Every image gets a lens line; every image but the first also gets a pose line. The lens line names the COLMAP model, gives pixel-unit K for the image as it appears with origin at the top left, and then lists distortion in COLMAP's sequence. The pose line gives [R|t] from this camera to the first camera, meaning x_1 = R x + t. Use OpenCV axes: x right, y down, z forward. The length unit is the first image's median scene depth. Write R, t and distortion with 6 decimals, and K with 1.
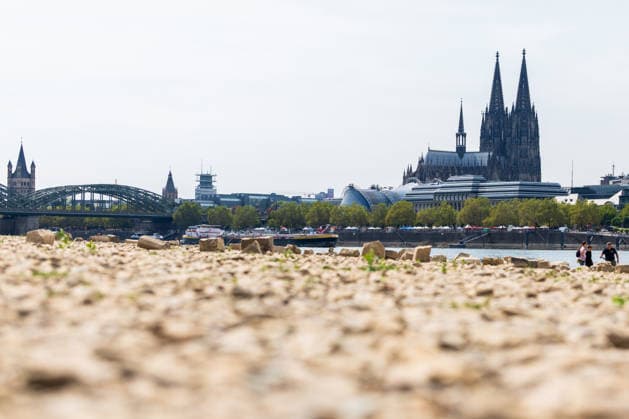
lens RADIAL K [[1636.3, 0, 314.5], [0, 1636.3, 209.5], [0, 0, 1]] dist [0.120177, 0.787009]
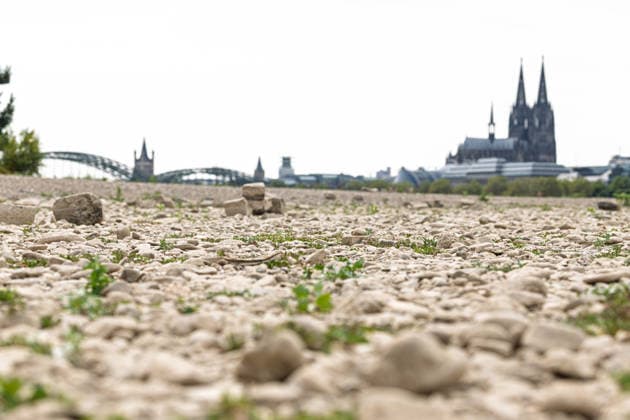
lens RADIAL K [[1638.9, 0, 315.0], [0, 1638.9, 210.0], [0, 0, 1]] dist [0.120177, 0.787009]
pose [[0.999272, -0.006082, -0.037659, 0.001704], [0.006685, 0.999851, 0.015908, -0.001642], [0.037556, -0.016148, 0.999164, -0.267922]]
